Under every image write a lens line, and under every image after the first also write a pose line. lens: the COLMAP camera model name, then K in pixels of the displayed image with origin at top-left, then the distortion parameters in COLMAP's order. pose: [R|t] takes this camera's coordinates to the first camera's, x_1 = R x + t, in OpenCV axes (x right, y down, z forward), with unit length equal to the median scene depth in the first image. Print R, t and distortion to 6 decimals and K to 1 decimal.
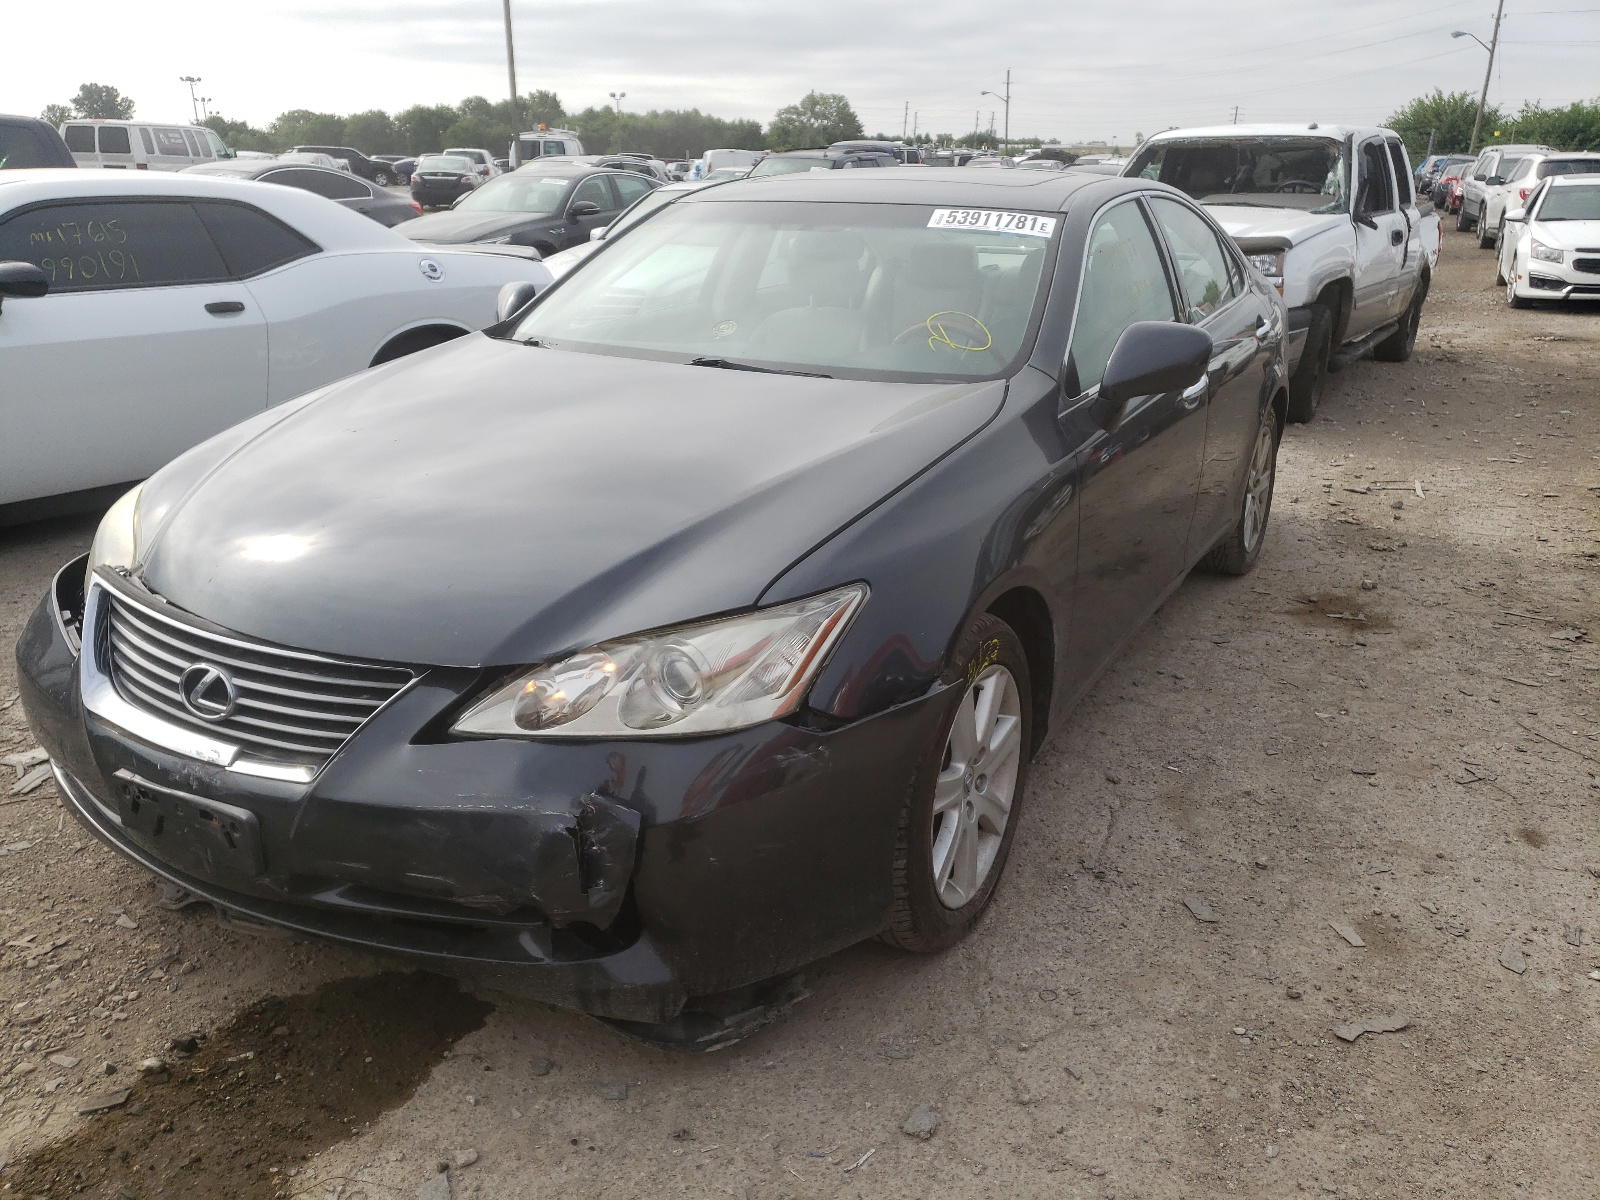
lens RADIAL K [[1366.2, 0, 765.0], [0, 1366.2, 600.4], [0, 0, 1]] dist [0.008461, 0.046487]
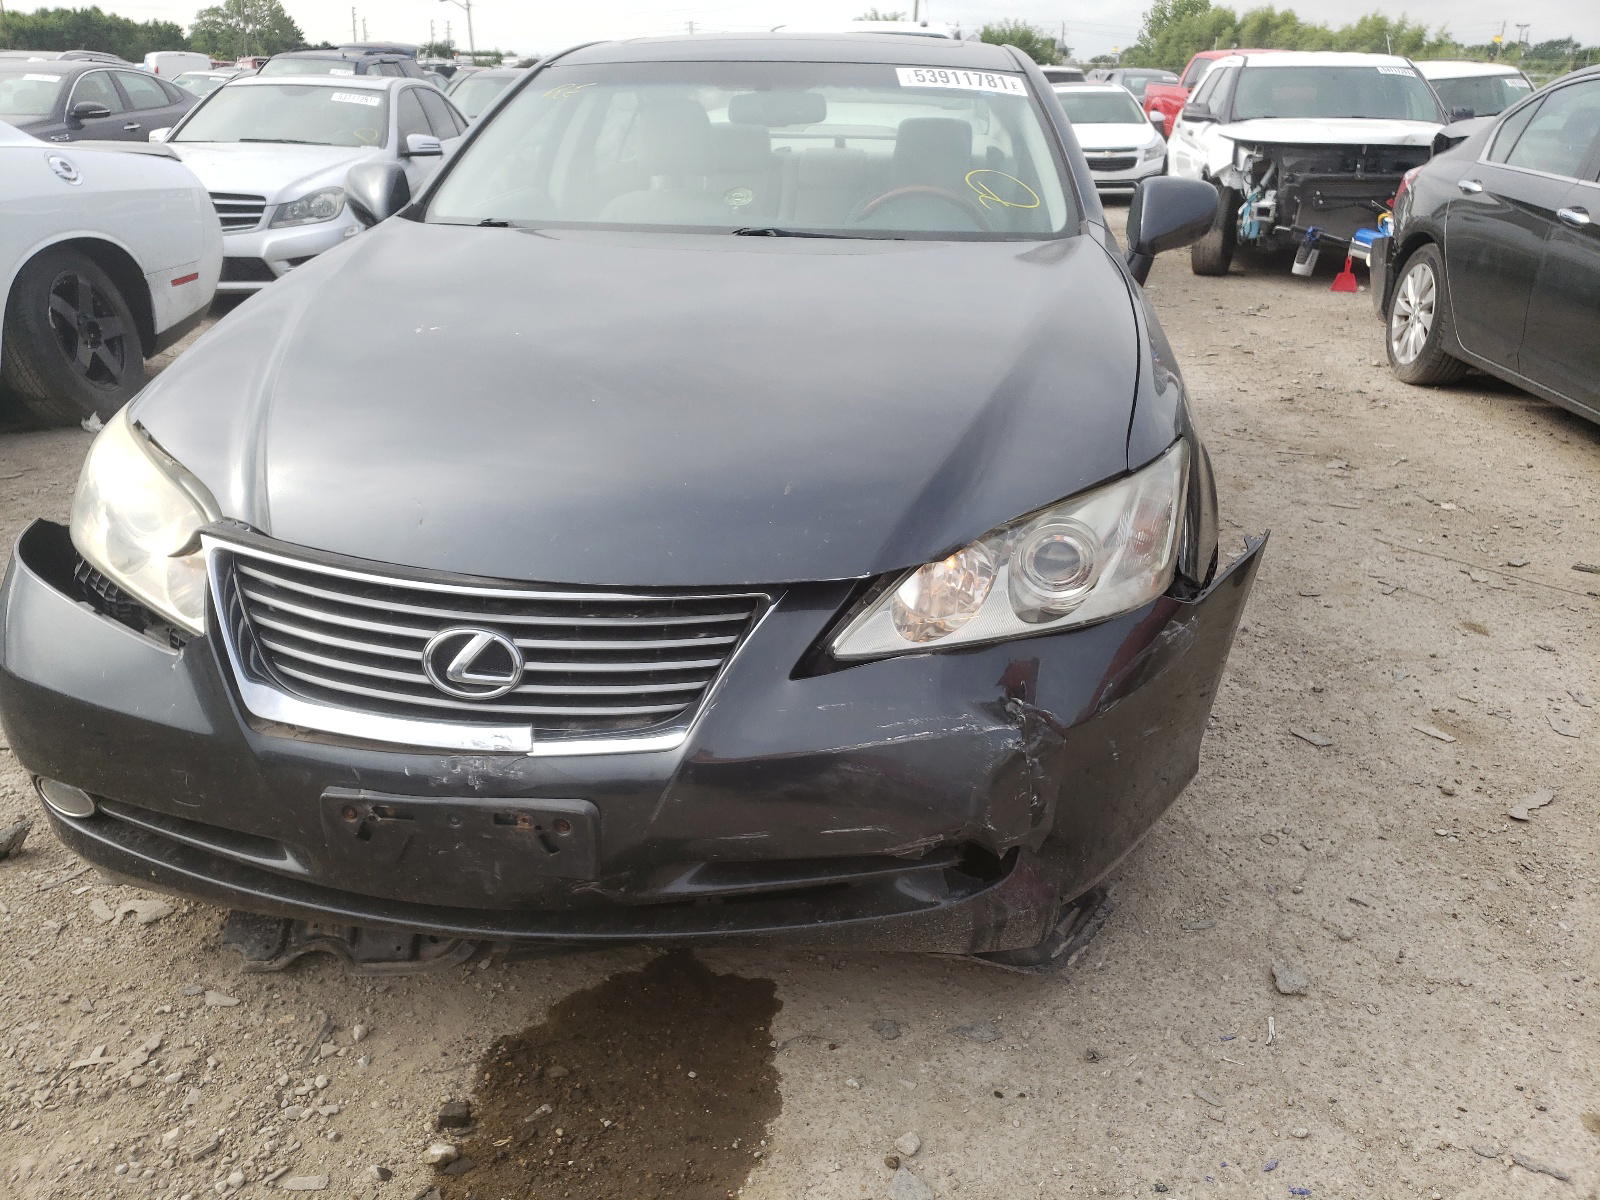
lens RADIAL K [[1366.2, 0, 765.0], [0, 1366.2, 600.4], [0, 0, 1]] dist [0.008461, 0.046487]
pose [[0.916003, -0.136605, 0.377197, -0.513707], [0.117341, 0.990353, 0.073707, -0.004843], [-0.383627, -0.023255, 0.923195, 0.221156]]
